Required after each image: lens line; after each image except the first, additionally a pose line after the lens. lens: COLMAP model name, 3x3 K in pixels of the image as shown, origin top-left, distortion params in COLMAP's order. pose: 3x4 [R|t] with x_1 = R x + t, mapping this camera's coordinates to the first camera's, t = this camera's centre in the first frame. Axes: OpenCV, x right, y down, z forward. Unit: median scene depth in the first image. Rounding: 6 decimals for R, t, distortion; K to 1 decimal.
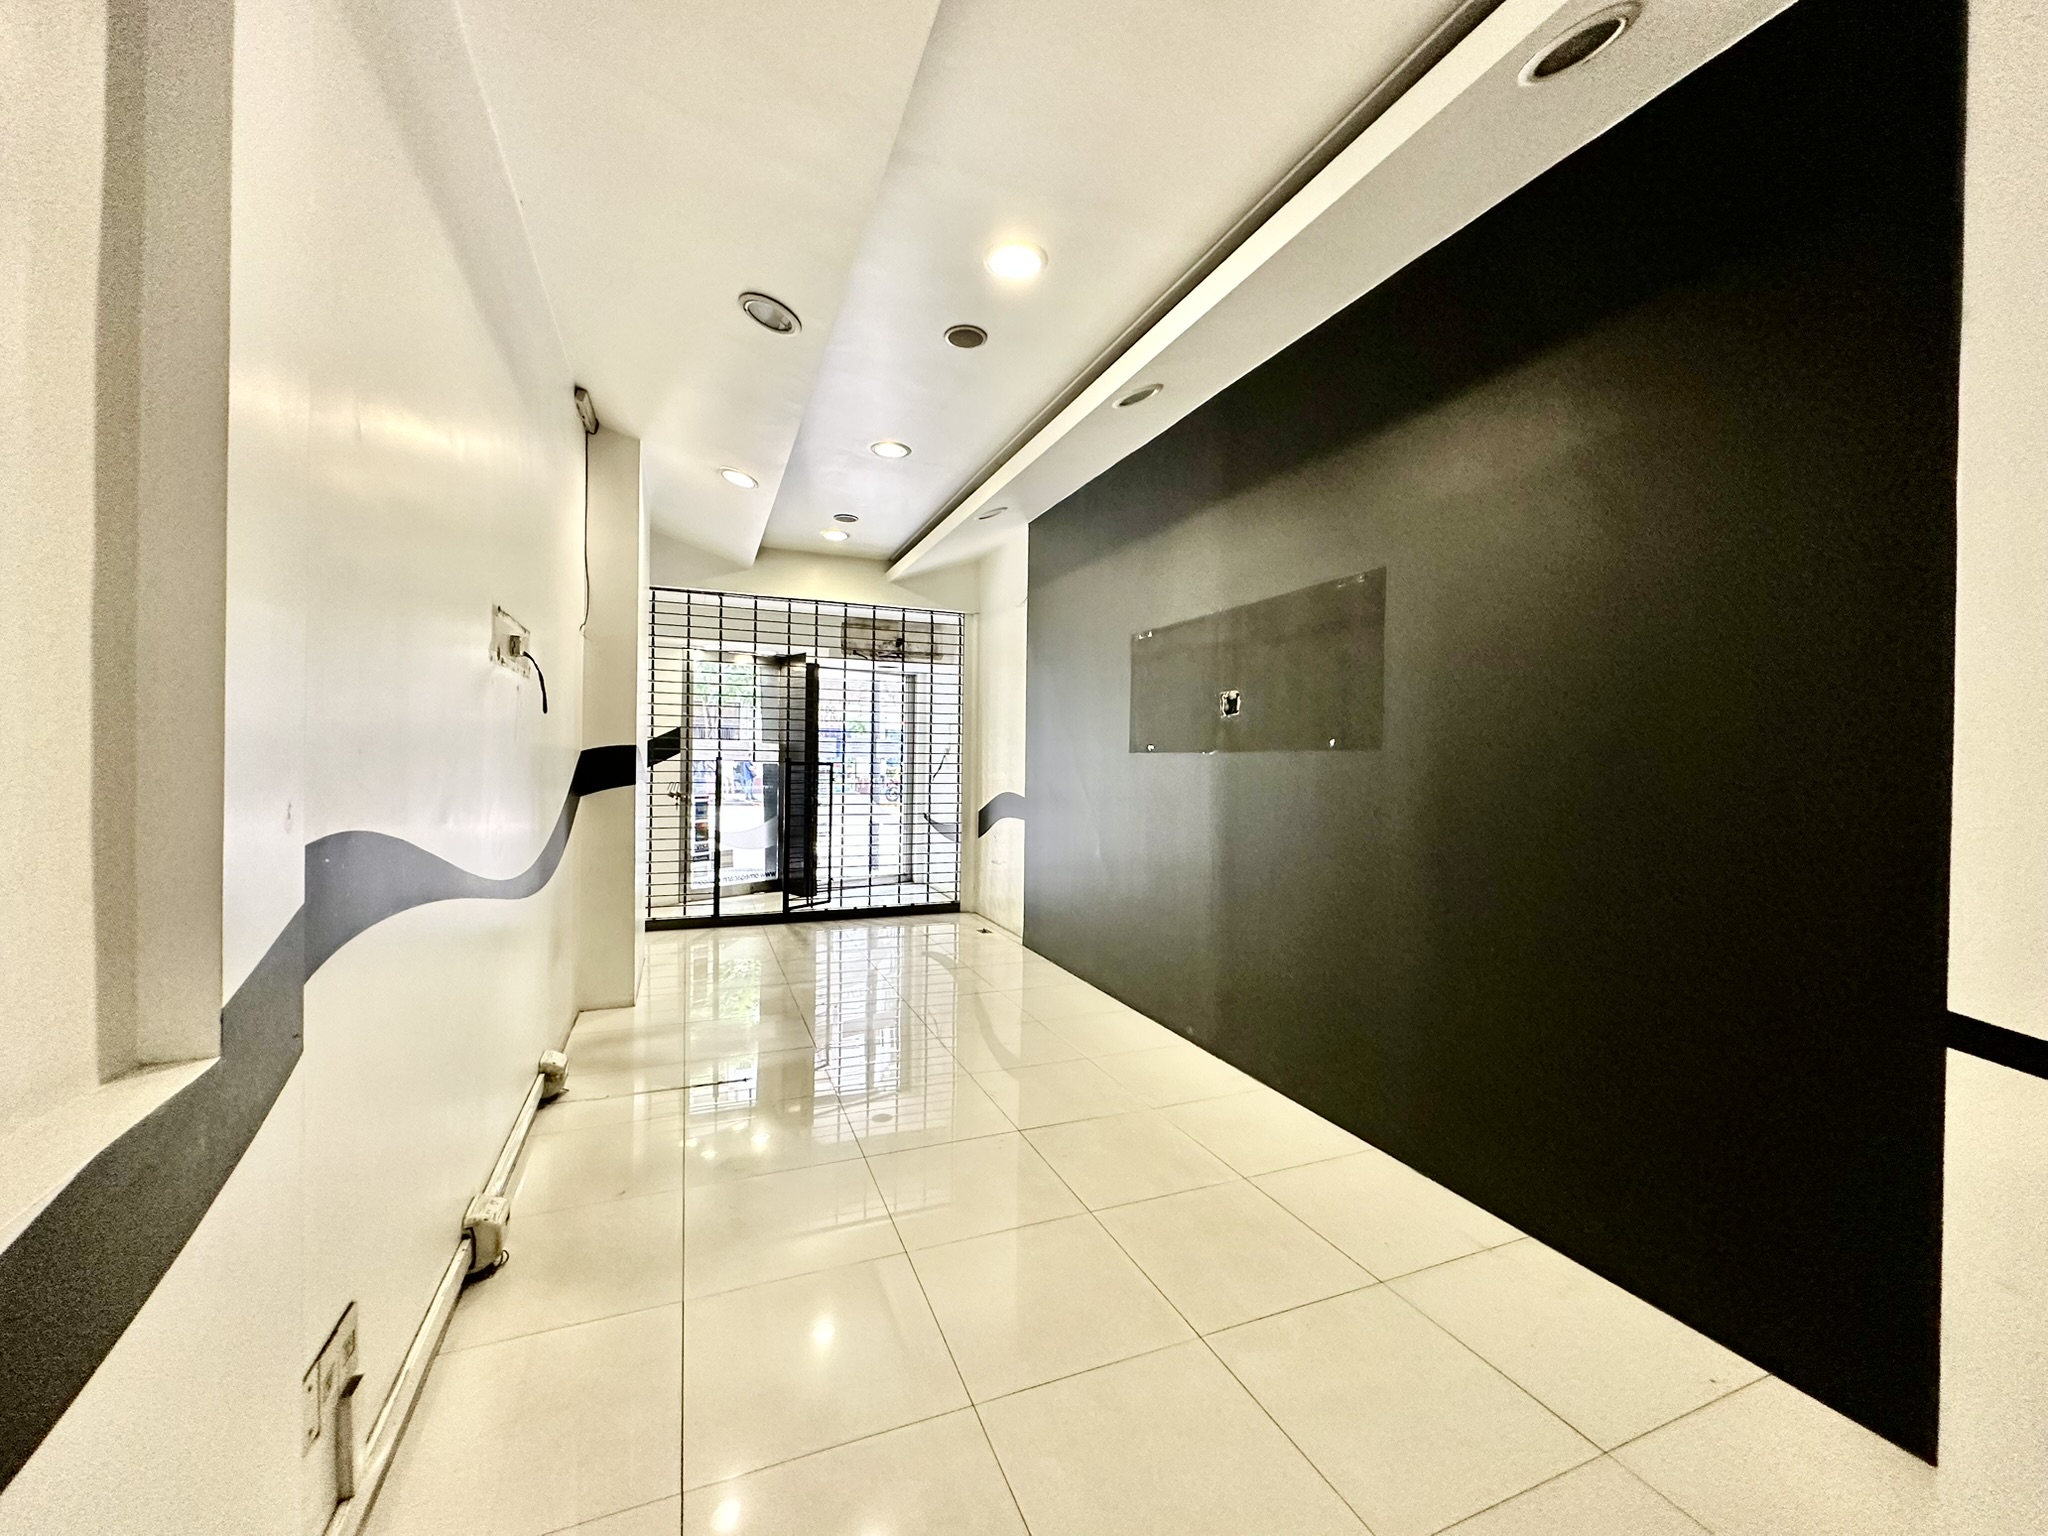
lens RADIAL K [[814.7, 0, 1018.1], [0, 814.7, 764.2], [0, 0, 1]] dist [-0.002200, 0.000083]
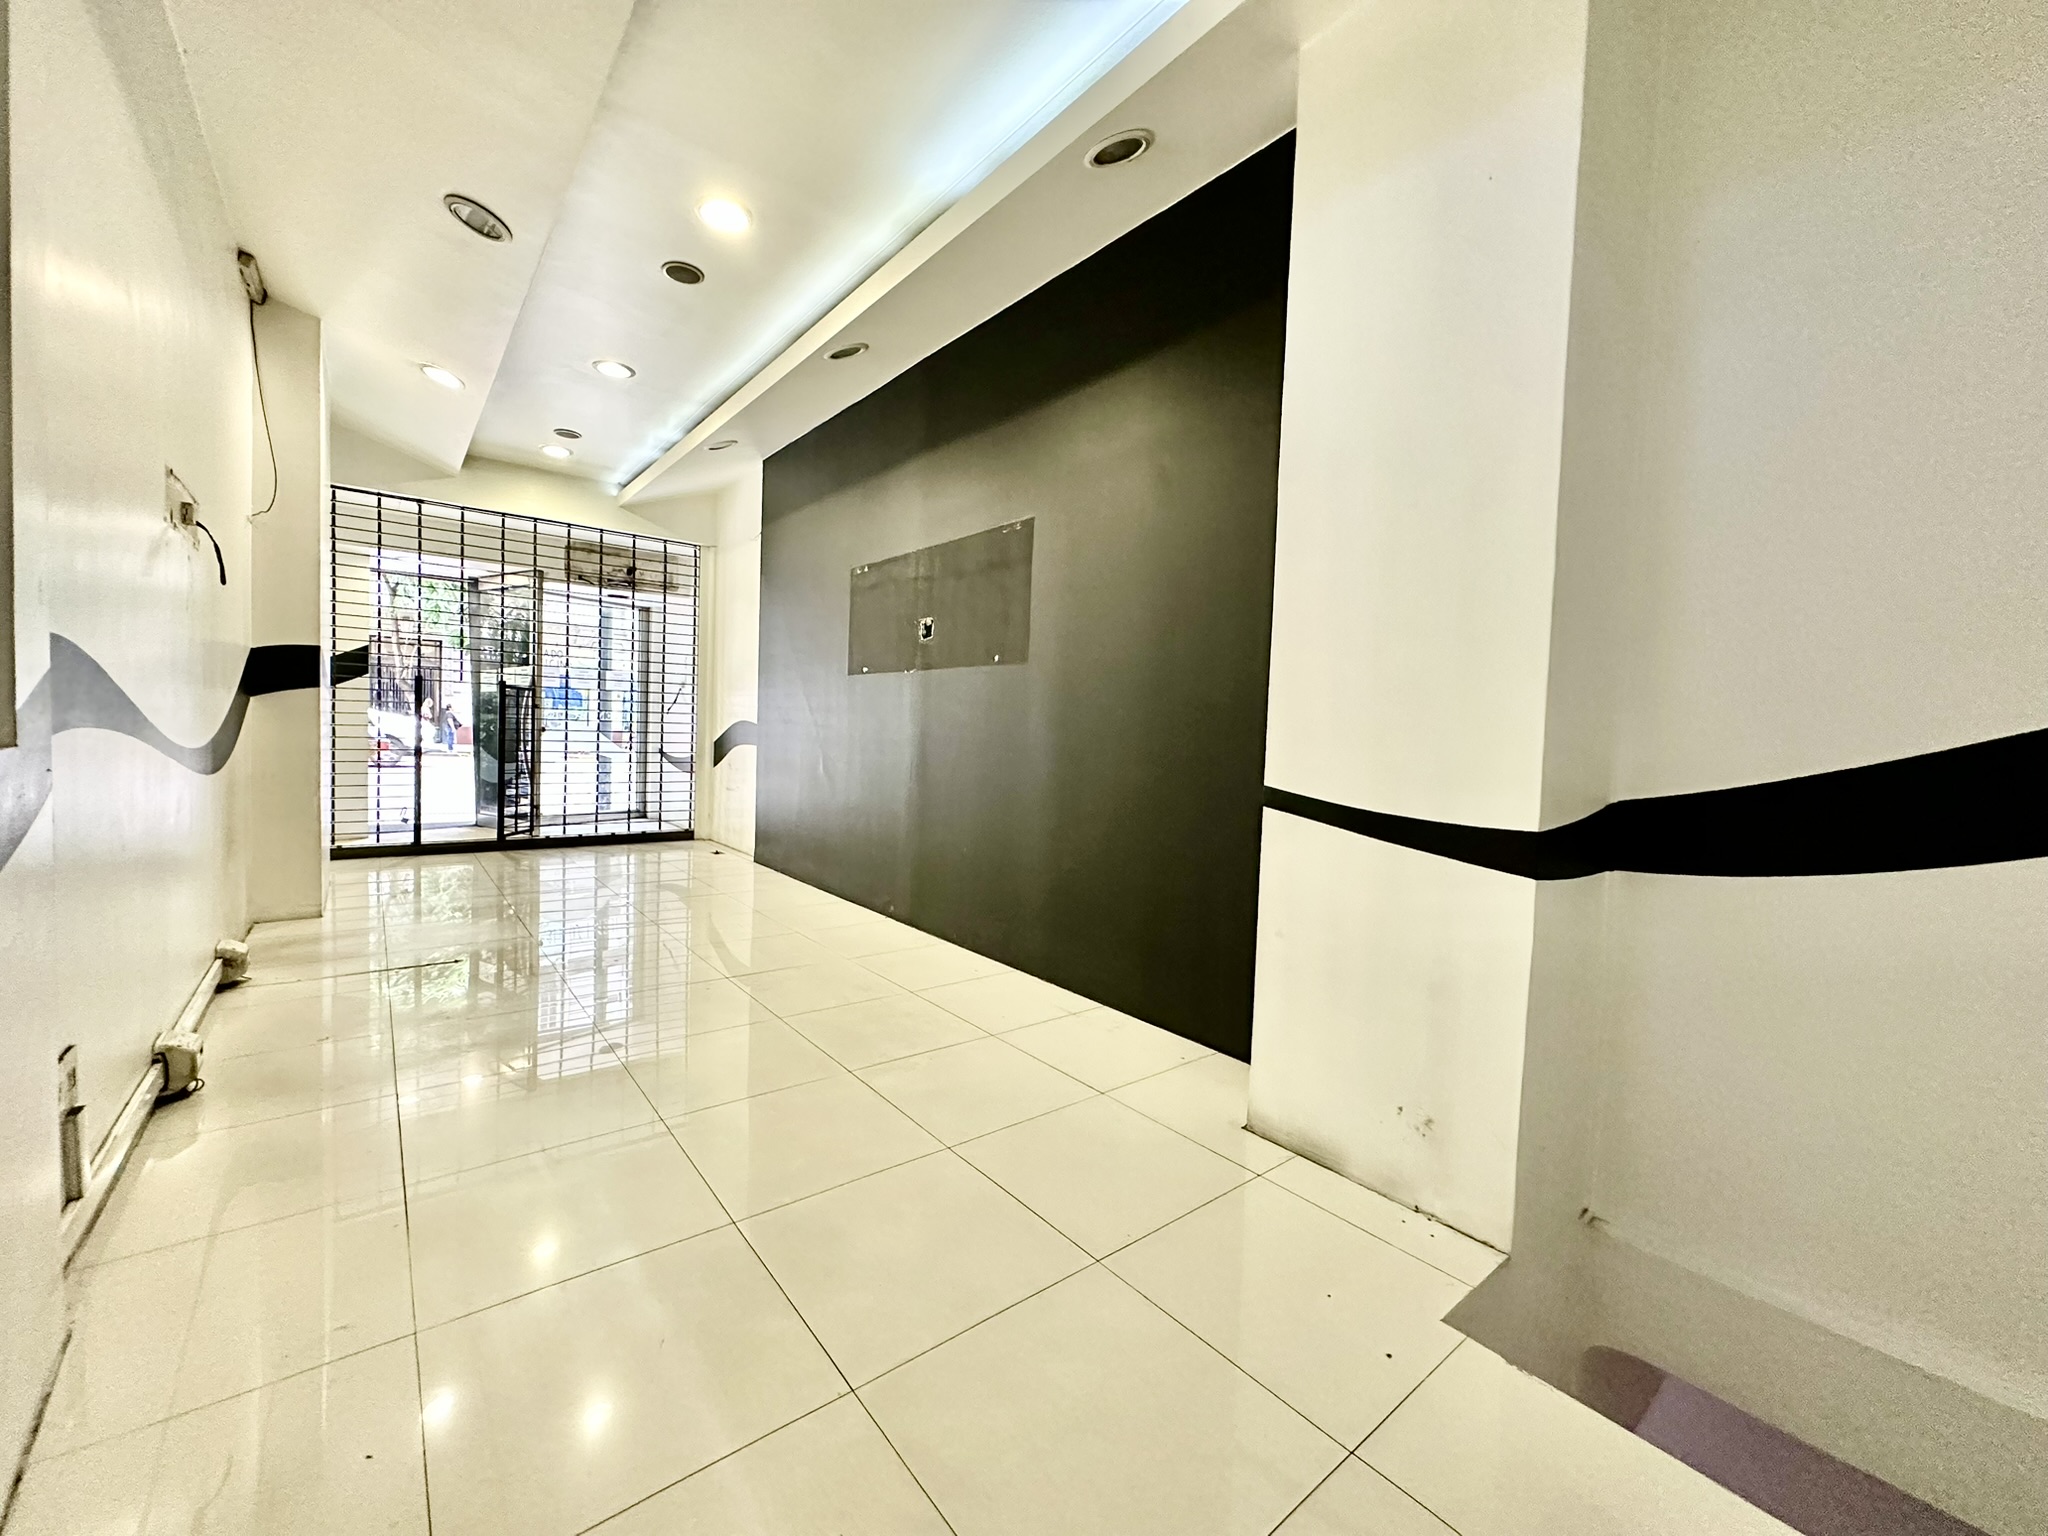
lens RADIAL K [[814.7, 0, 1018.1], [0, 814.7, 764.2], [0, 0, 1]] dist [-0.002200, 0.000083]
pose [[0.958874, 0.008081, 0.283718, 0.043475], [-0.020513, 0.998954, 0.040874, 0.056904], [-0.283090, -0.045013, 0.958036, -0.143794]]
